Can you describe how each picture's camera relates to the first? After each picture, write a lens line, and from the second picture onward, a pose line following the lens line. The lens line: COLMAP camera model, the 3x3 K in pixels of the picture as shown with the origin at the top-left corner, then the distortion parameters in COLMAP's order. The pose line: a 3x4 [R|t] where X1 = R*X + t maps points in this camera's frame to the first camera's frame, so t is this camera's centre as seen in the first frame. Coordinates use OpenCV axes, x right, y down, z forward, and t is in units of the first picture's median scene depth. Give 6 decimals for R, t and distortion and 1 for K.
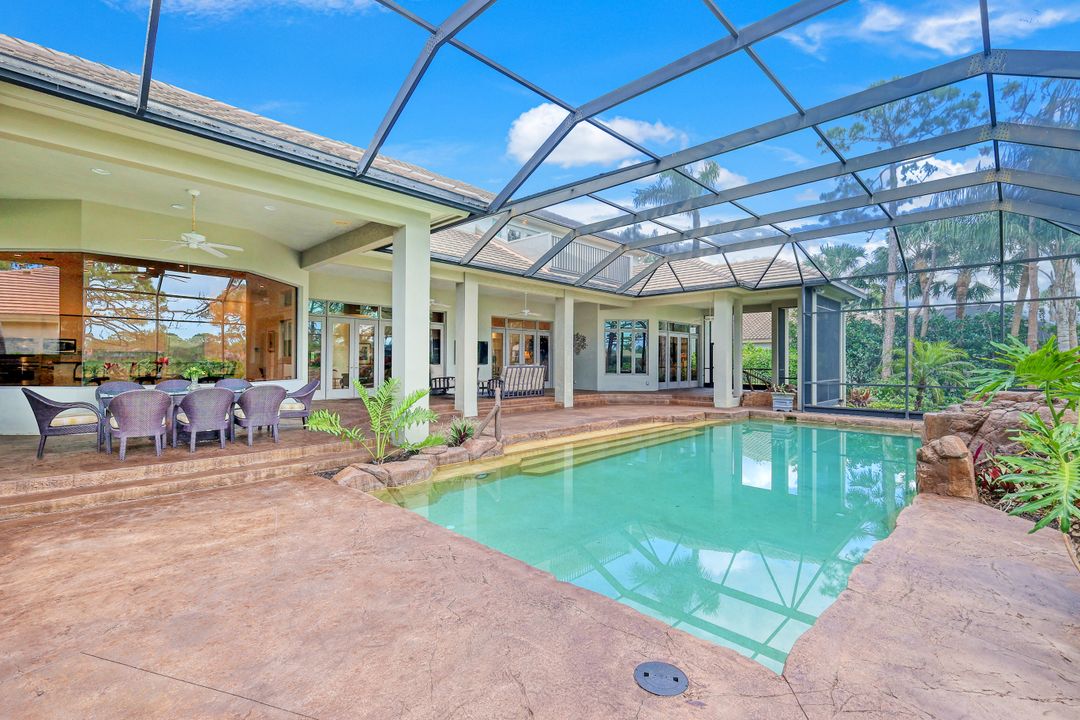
lens RADIAL K [[475.7, 0, 541.9], [0, 475.7, 357.1], [0, 0, 1]] dist [0.003502, 0.001192]
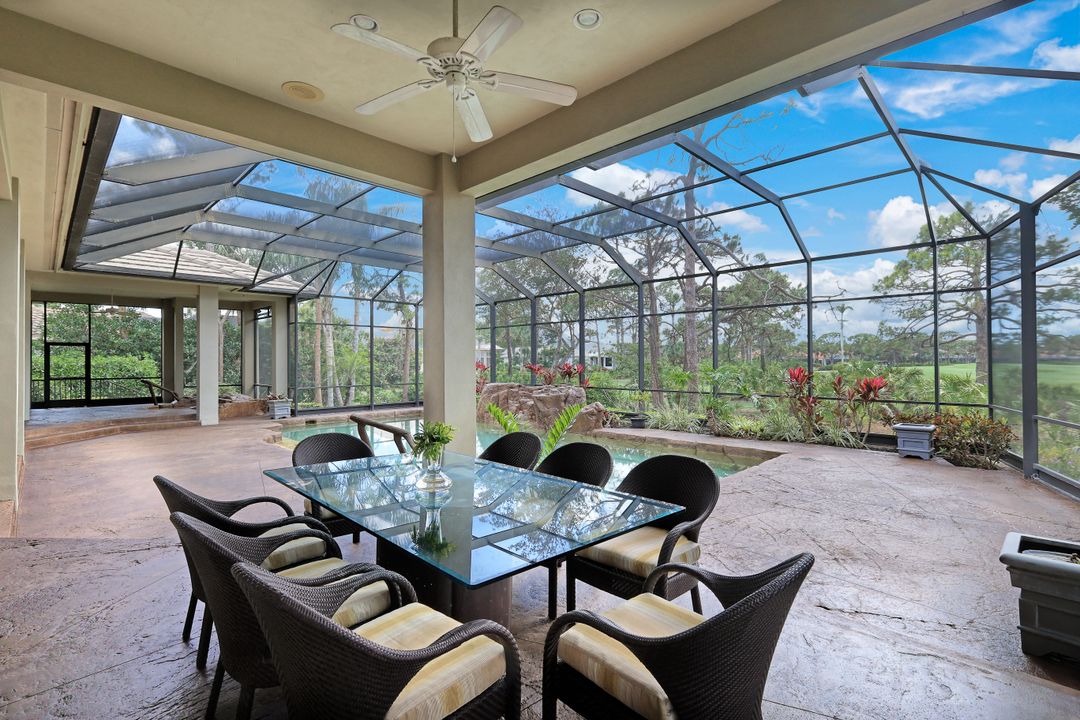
lens RADIAL K [[483.7, 0, 538.6], [0, 483.7, 357.1], [0, 0, 1]] dist [0.002805, 0.000089]
pose [[0.008062, 0.004779, 0.999956, -0.395368], [-0.004655, 0.999978, -0.004742, -0.009452], [-0.999957, -0.004616, 0.008084, 0.343868]]
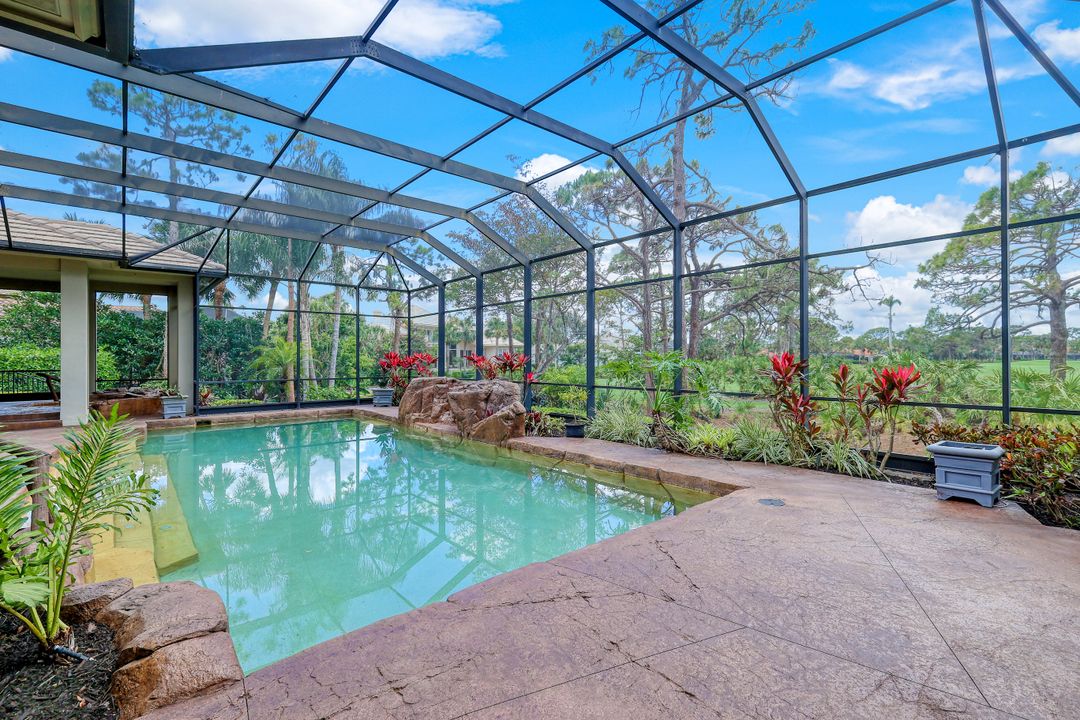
lens RADIAL K [[475.7, 0, 541.9], [0, 475.7, 357.1], [0, 0, 1]] dist [0.003502, 0.001192]
pose [[0.082060, 0.000094, 0.996627, -0.226152], [-0.003761, 0.999993, 0.000215, 0.001806], [-0.996620, -0.003766, 0.082059, 0.211448]]
